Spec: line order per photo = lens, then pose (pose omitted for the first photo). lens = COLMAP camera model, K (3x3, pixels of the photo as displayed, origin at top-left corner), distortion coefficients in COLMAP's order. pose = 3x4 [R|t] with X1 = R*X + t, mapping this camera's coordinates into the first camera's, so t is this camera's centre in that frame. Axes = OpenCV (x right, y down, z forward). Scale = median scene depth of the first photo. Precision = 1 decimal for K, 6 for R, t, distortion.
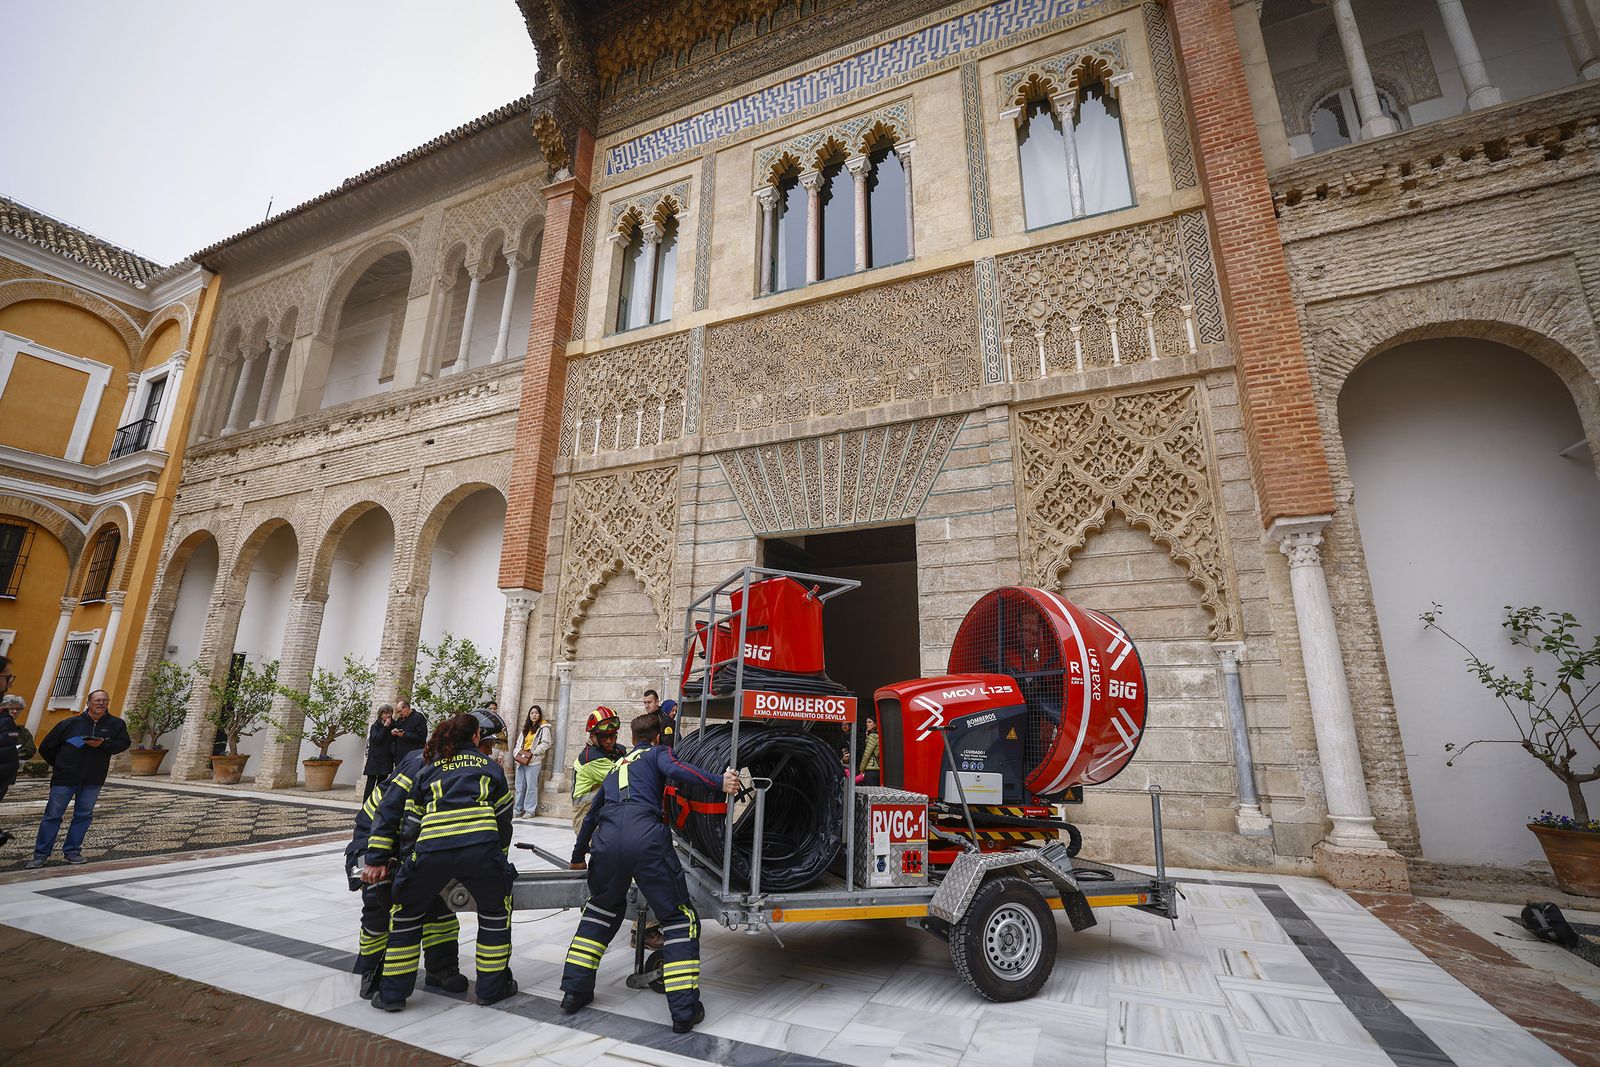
lens RADIAL K [[700.0, 0, 799.2], [0, 700.0, 526.1], [0, 0, 1]] dist [-0.044625, 0.016382]
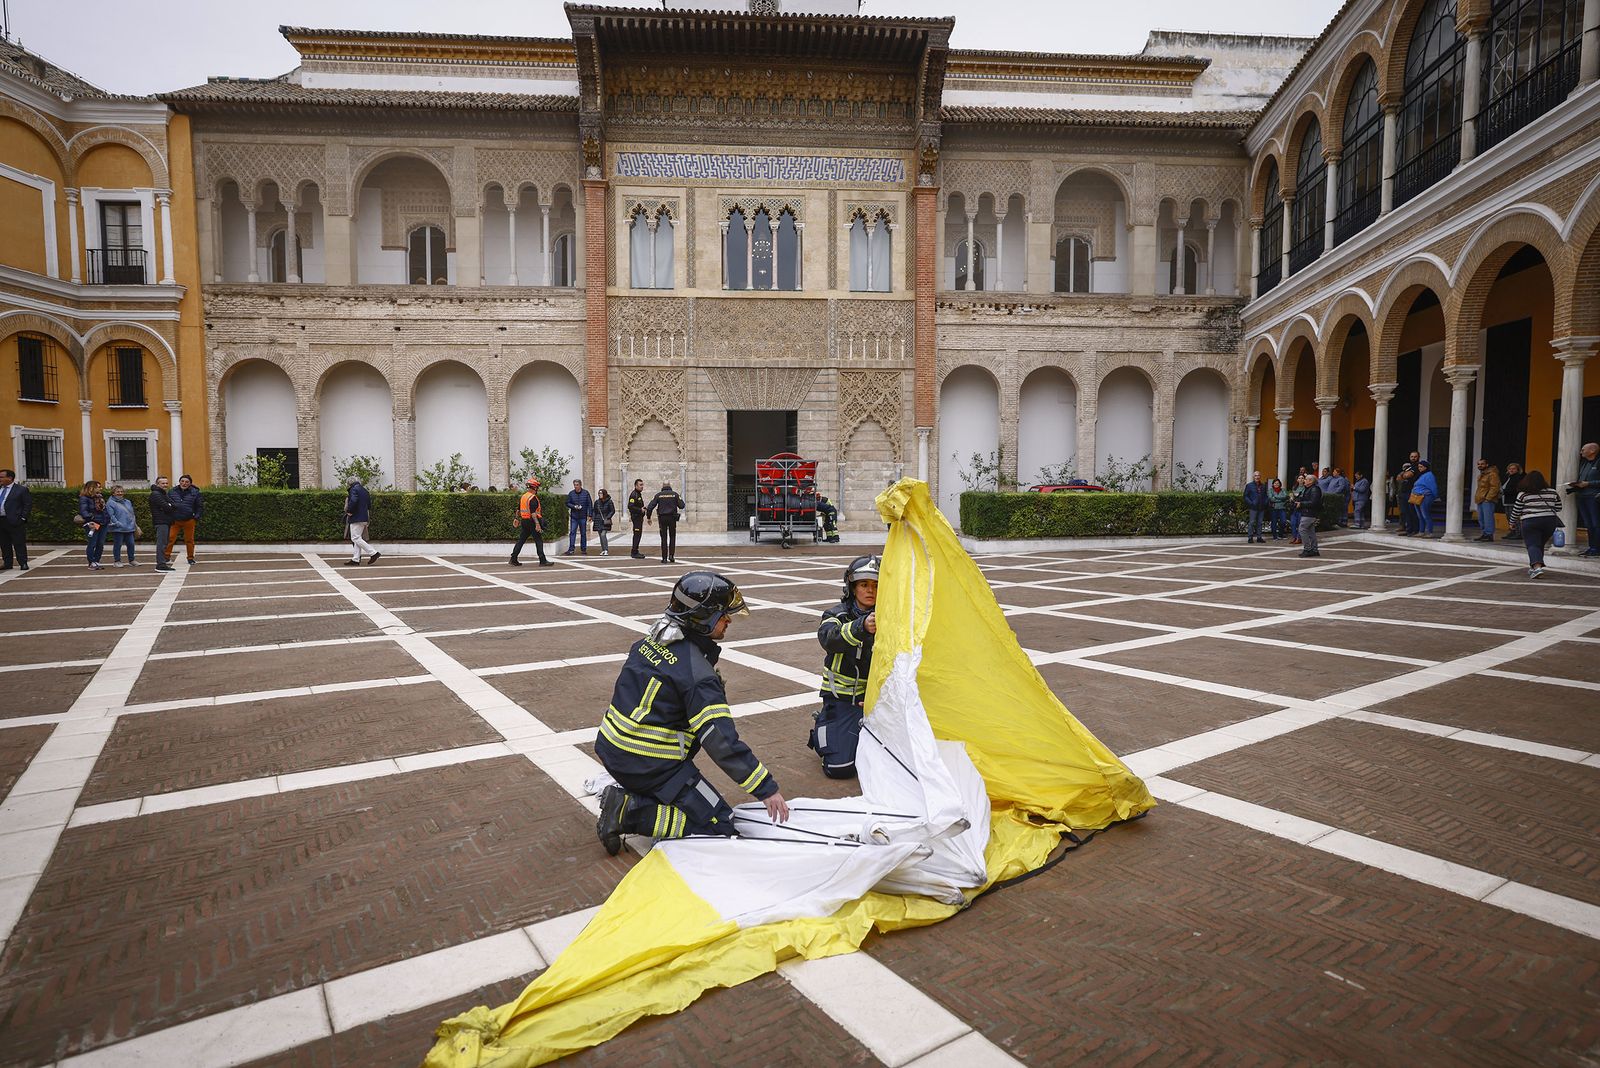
lens RADIAL K [[877.0, 0, 813.8], [0, 877.0, 534.7], [0, 0, 1]] dist [-0.023661, 0.020154]
pose [[0.882020, -0.036307, 0.469811, -1.136250], [-0.117282, 0.948737, 0.293503, -0.459123], [-0.456383, -0.313976, 0.832546, -1.590023]]
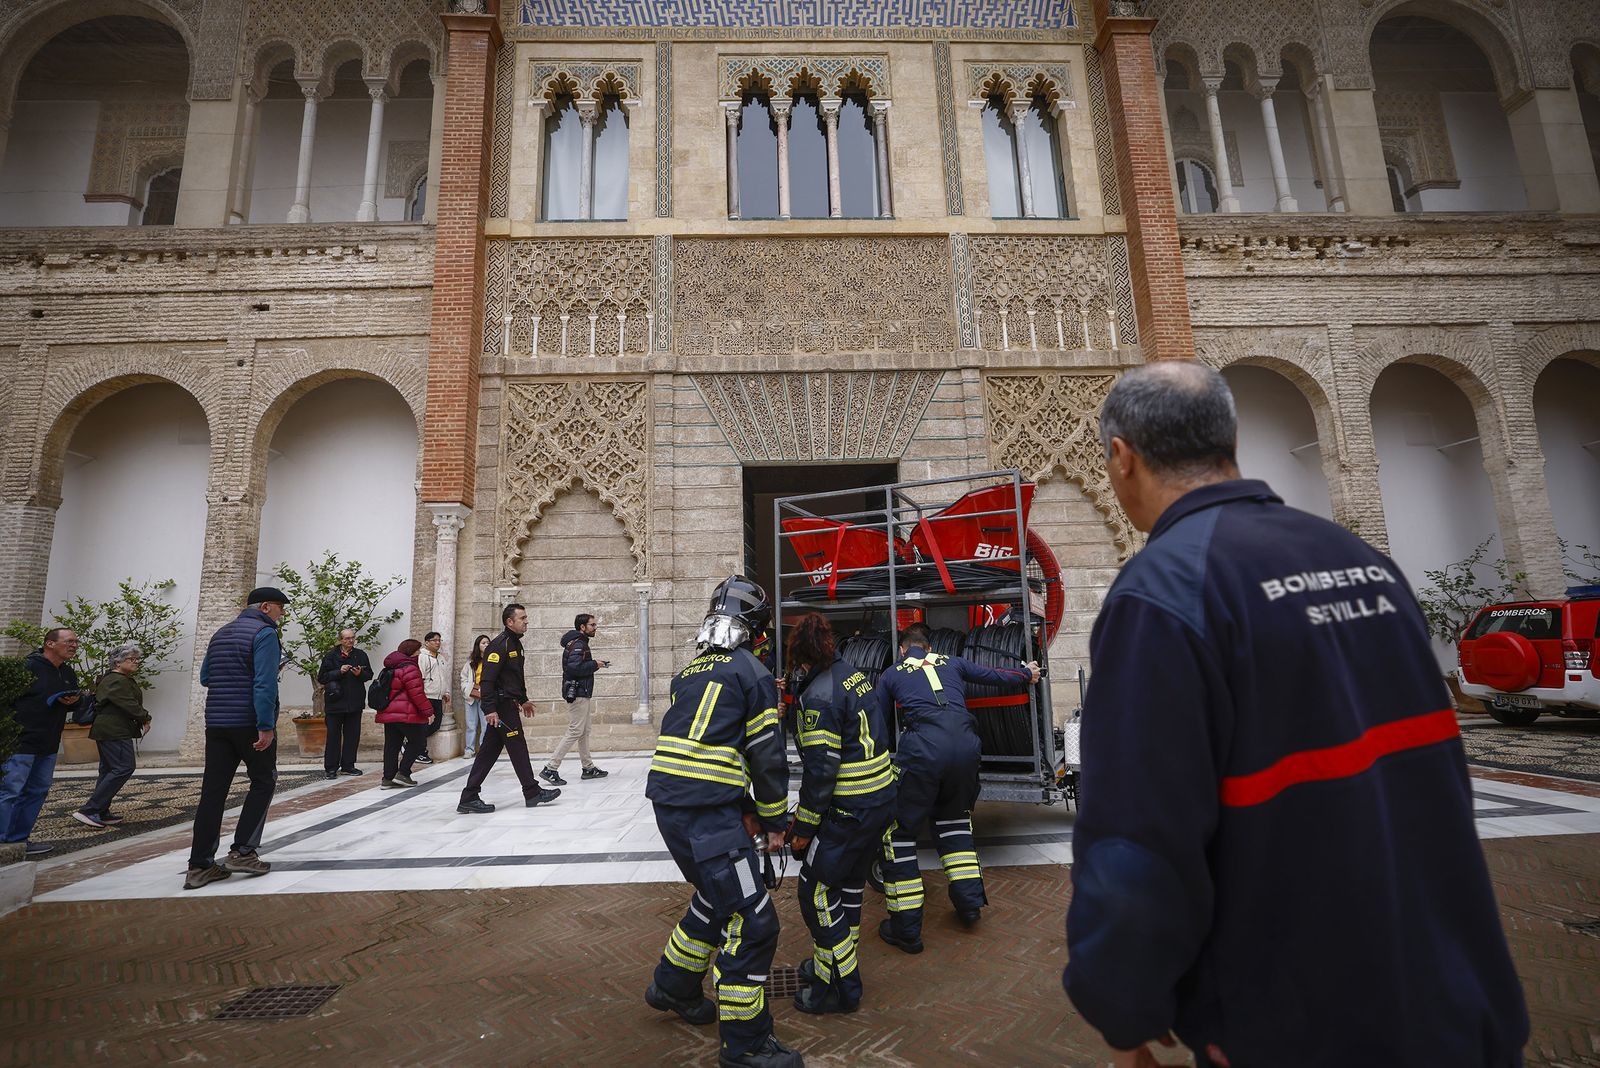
lens RADIAL K [[765.6, 0, 789.8], [0, 765.6, 520.6], [0, 0, 1]] dist [-0.043747, 0.015940]
pose [[0.897357, 0.039093, 0.439571, -0.471924], [-0.077548, 0.994538, 0.069861, 0.013649], [-0.434439, -0.096778, 0.895487, -0.034216]]
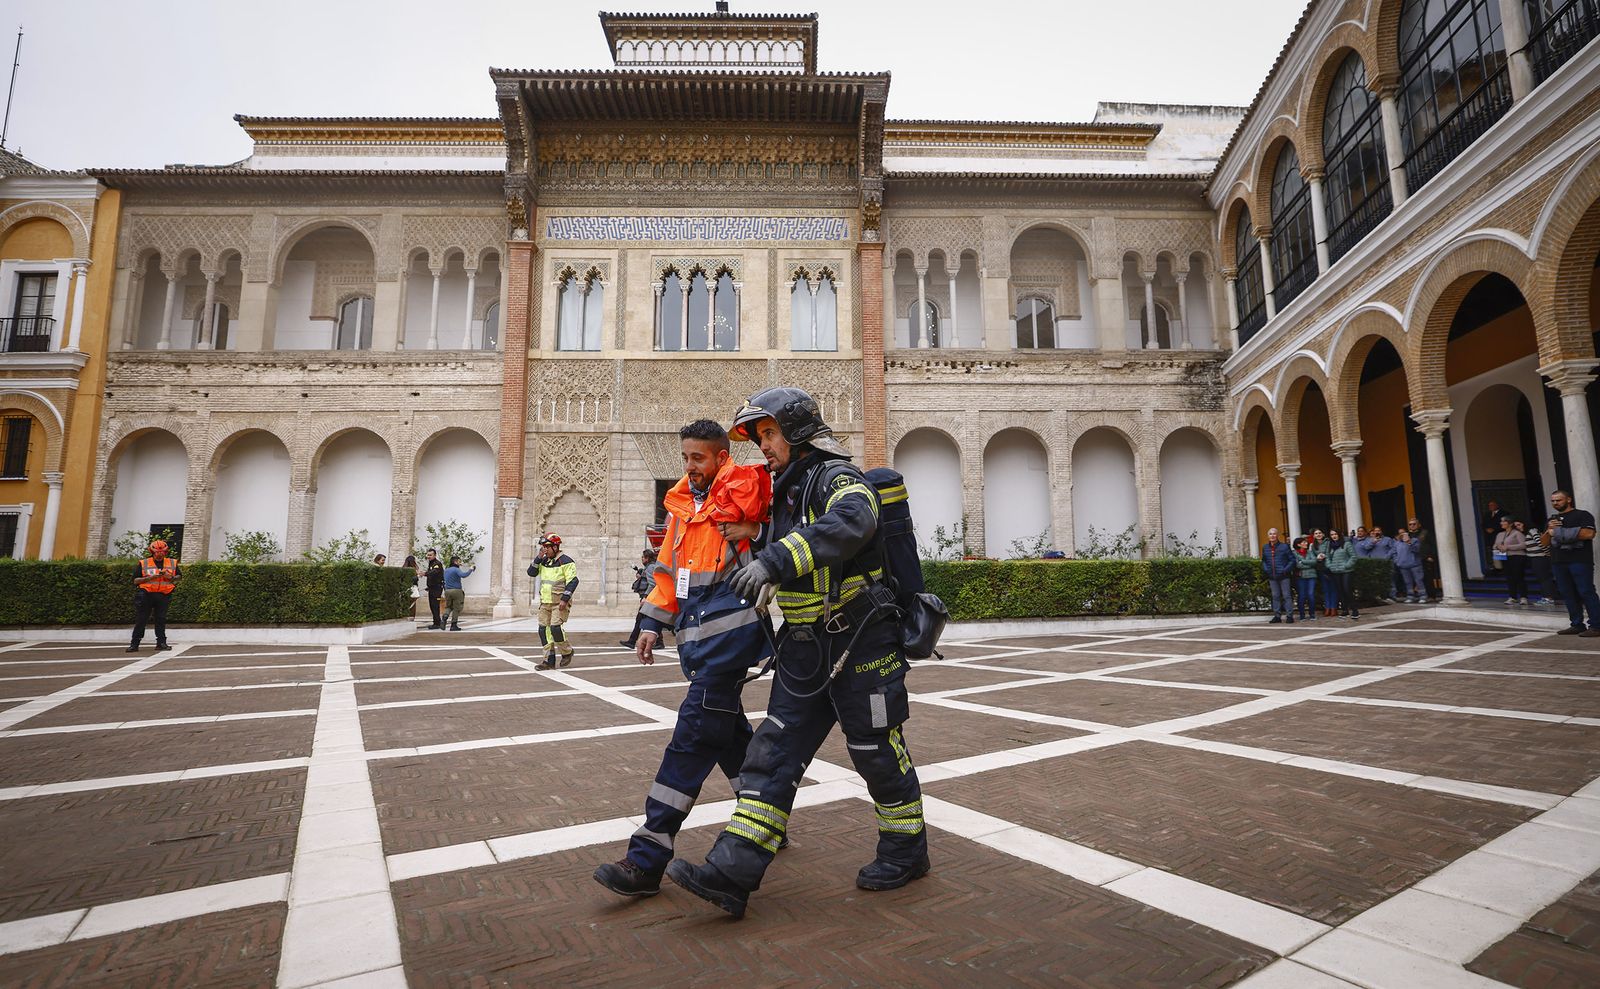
lens RADIAL K [[771.8, 0, 808.1], [0, 771.8, 469.0], [0, 0, 1]] dist [-0.036476, 0.016662]
pose [[0.899605, 0.045370, 0.434342, -0.623318], [-0.100723, 0.989329, 0.105275, -0.289709], [-0.424931, -0.138454, 0.894575, -1.176198]]
